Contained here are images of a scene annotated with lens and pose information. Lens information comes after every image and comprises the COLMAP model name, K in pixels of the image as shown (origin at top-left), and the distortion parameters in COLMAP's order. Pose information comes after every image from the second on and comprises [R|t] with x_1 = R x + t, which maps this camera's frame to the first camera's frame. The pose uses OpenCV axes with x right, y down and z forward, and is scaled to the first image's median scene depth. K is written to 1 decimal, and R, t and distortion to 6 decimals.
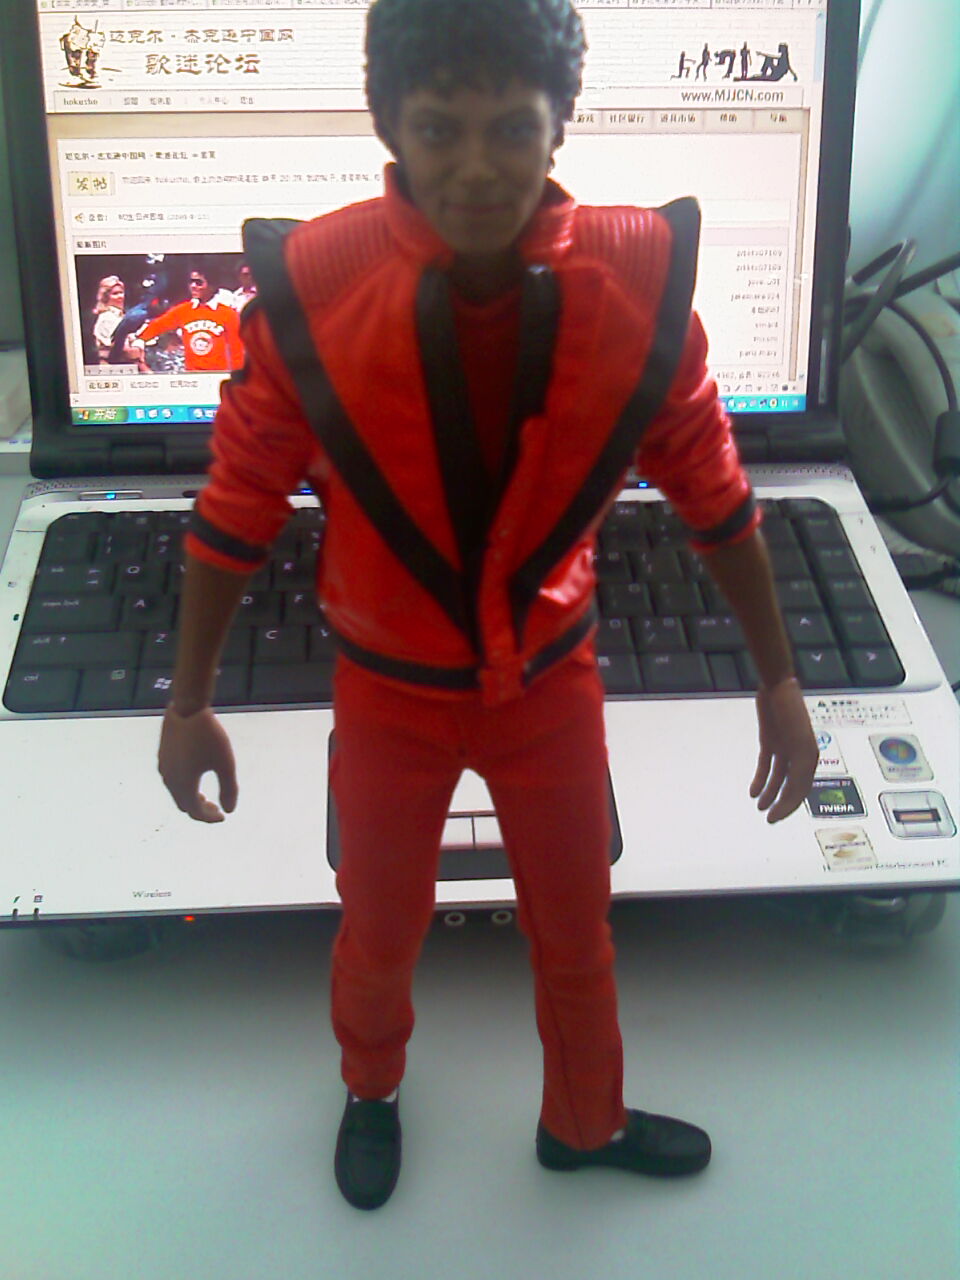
lens RADIAL K [[1381.6, 0, 457.3], [0, 1381.6, 646.5], [0, 0, 1]] dist [-0.025364, 0.000000]
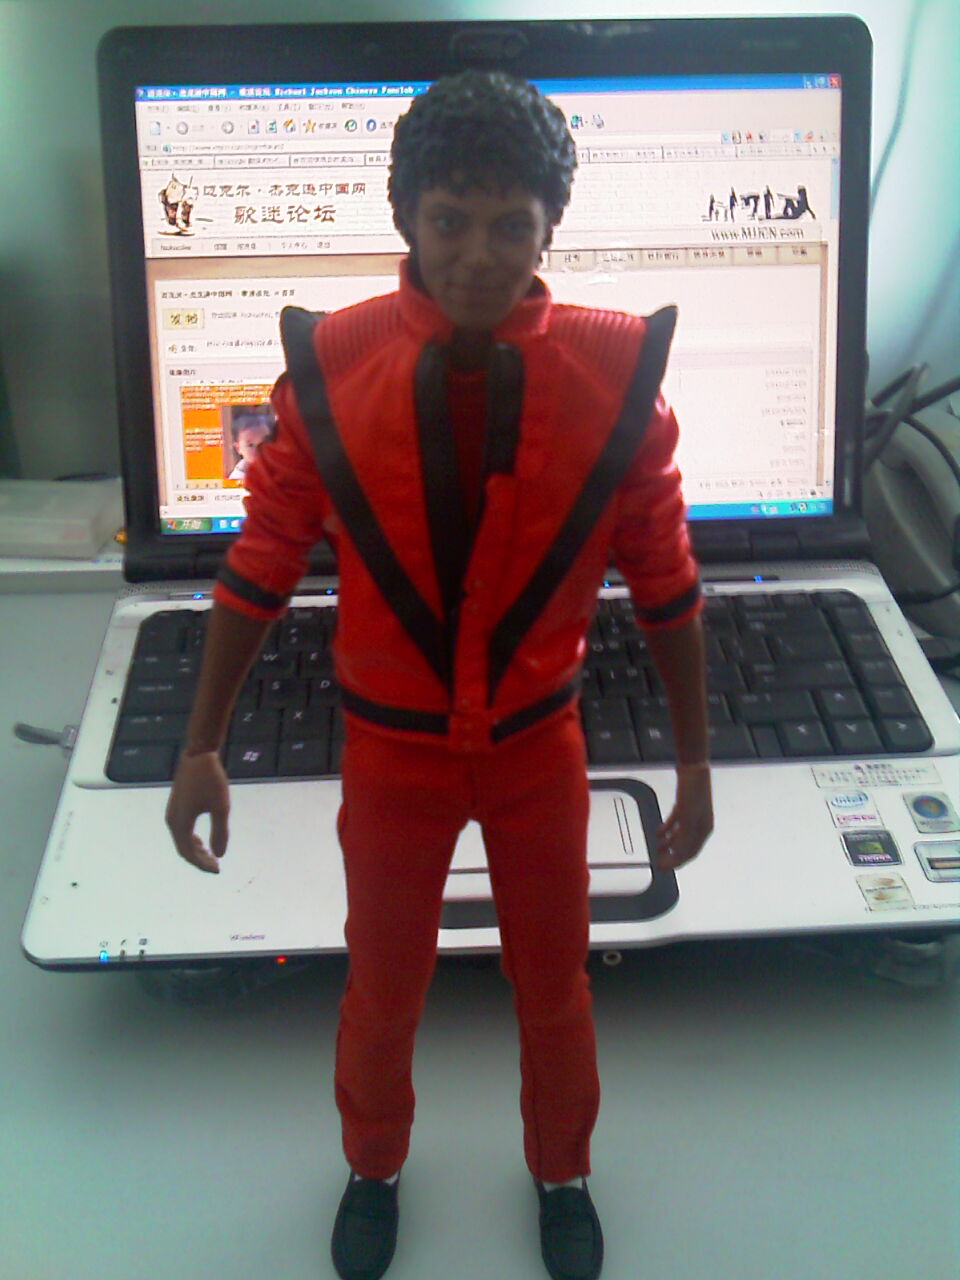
lens RADIAL K [[1381.6, 0, 458.6], [0, 1381.6, 659.3], [0, 0, 1]] dist [-0.025364, 0.000000]
pose [[0.999699, -0.009358, -0.022684, -0.020673], [0.006886, 0.994269, -0.106688, 0.061032], [0.023553, 0.106500, 0.994034, -0.080683]]
